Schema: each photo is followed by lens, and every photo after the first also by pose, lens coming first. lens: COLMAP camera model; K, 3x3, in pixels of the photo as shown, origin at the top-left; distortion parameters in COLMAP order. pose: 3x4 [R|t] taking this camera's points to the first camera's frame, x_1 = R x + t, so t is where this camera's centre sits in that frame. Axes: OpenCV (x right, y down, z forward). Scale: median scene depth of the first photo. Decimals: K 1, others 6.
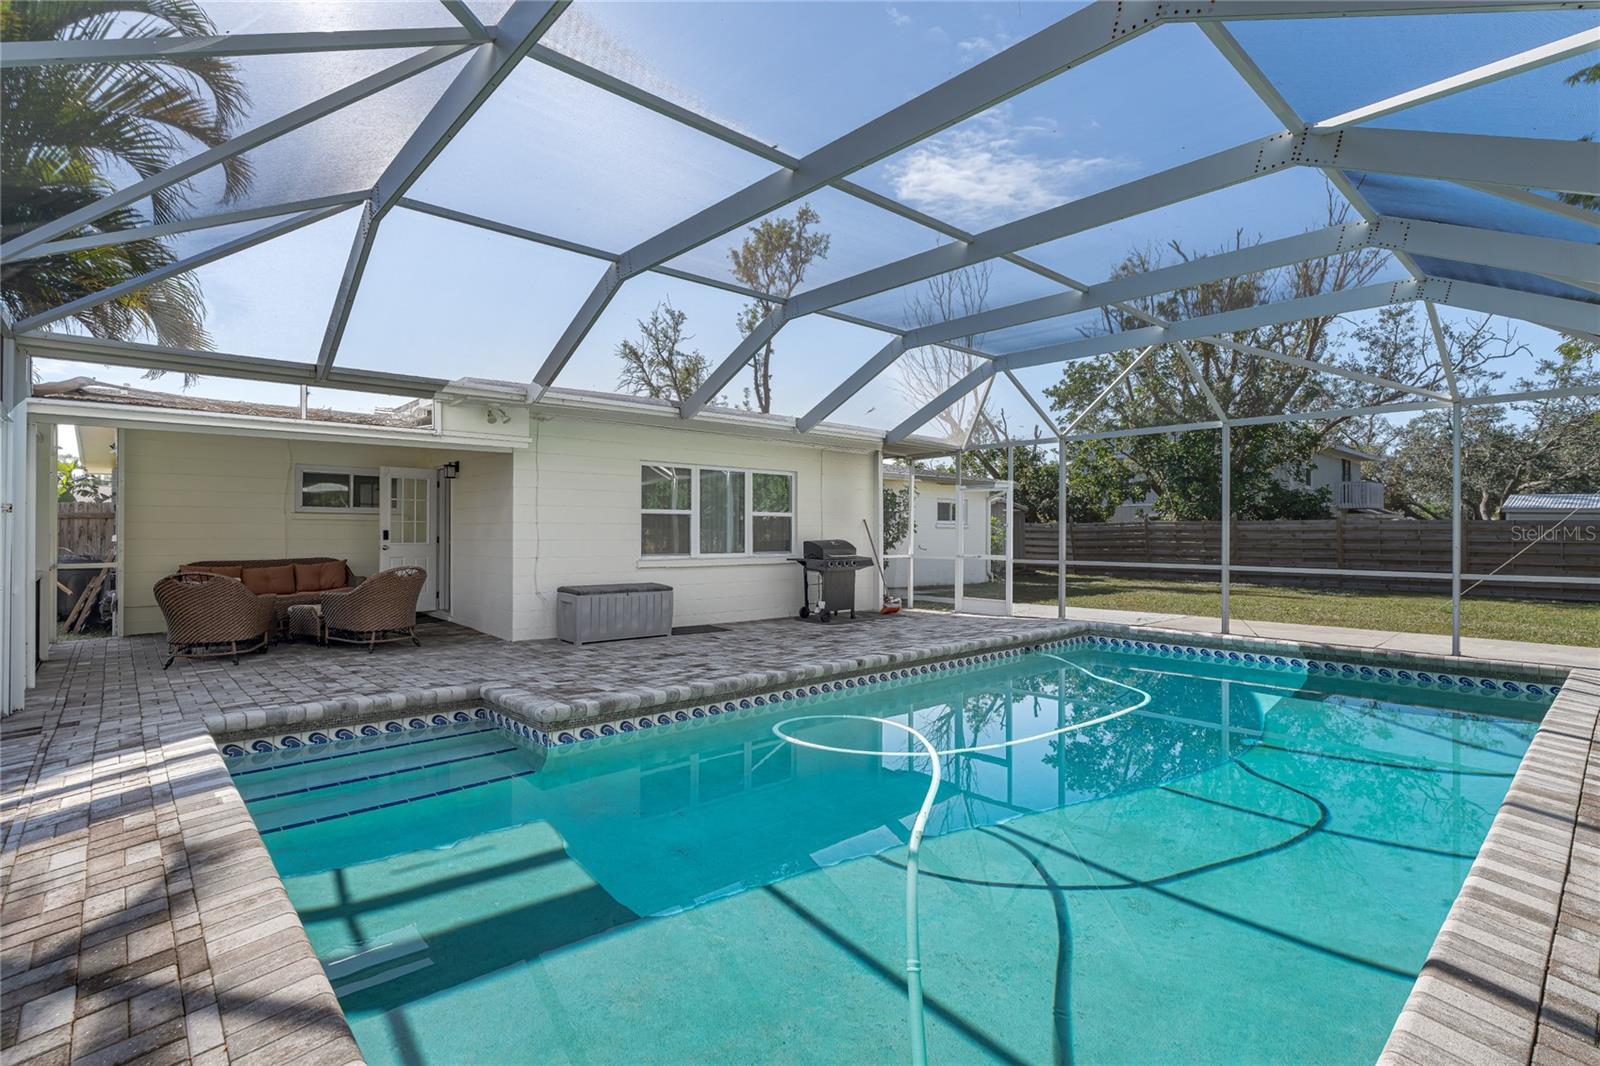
lens RADIAL K [[753.6, 0, 792.4], [0, 753.6, 530.8], [0, 0, 1]] dist [-0.003531, 0.002199]
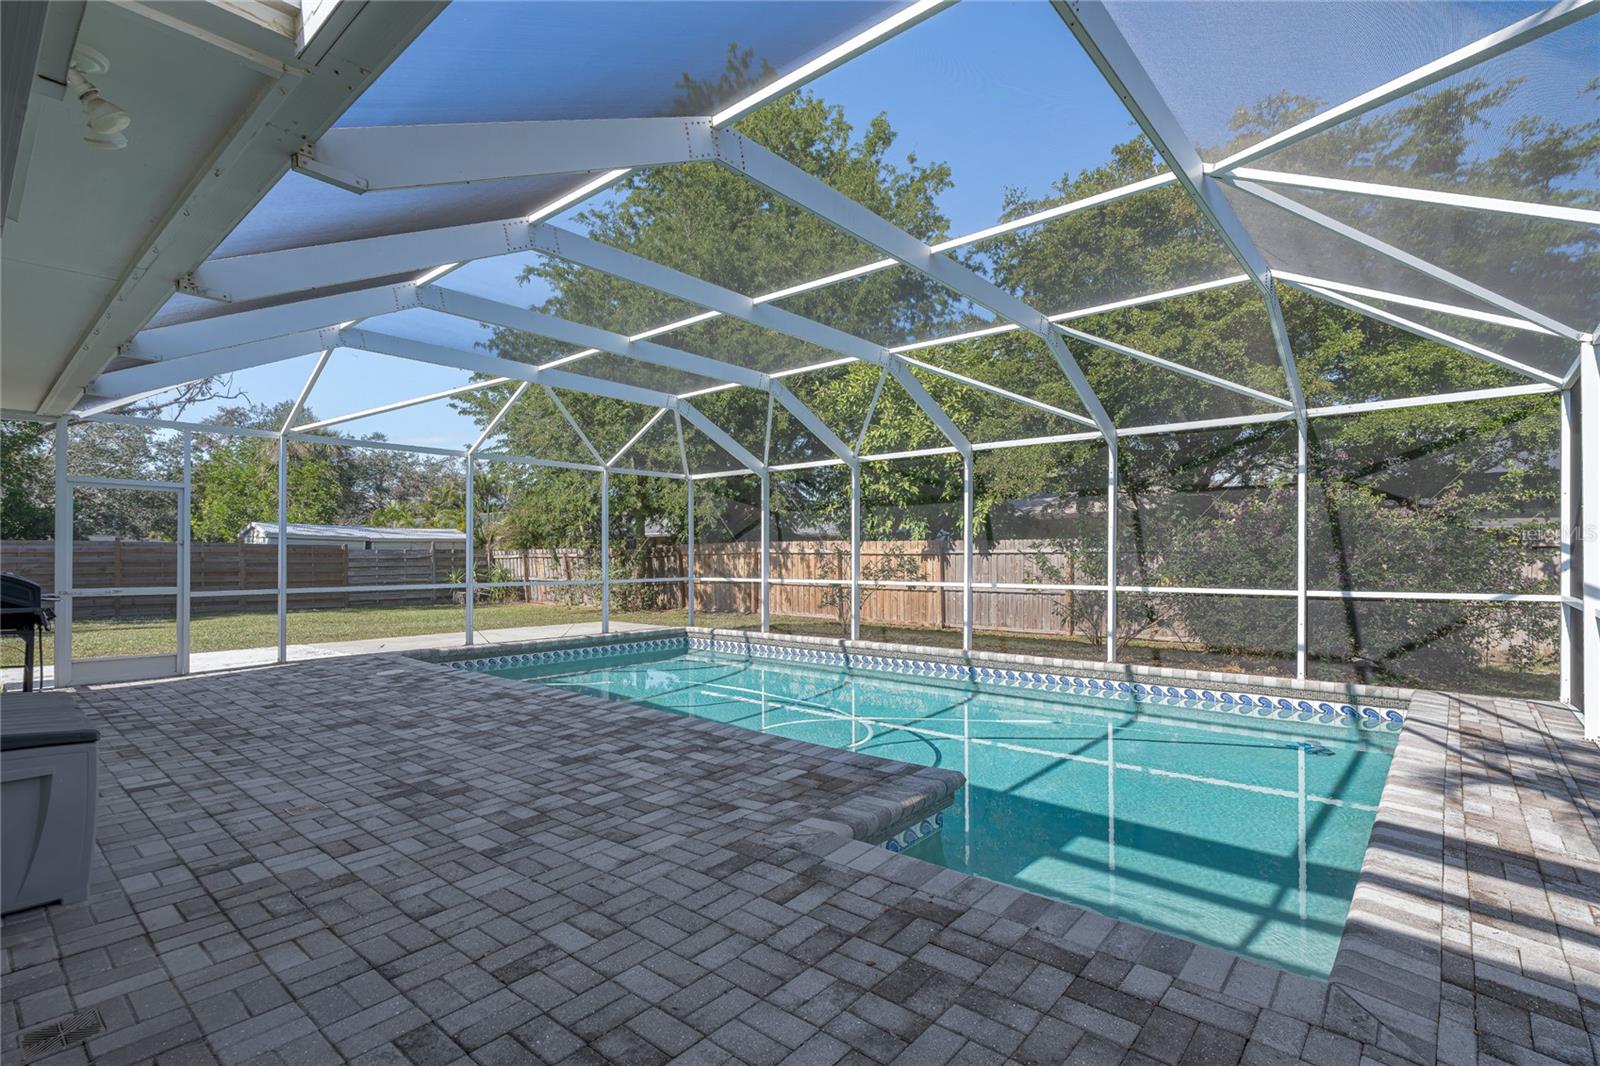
lens RADIAL K [[753.6, 0, 791.4], [0, 753.6, 543.7], [0, 0, 1]] dist [-0.003531, 0.002199]
pose [[-0.127364, 0.015297, 0.991738, -0.429806], [0.000251, 0.999882, -0.015390, 0.004286], [-0.991856, -0.001712, -0.127353, 0.493352]]
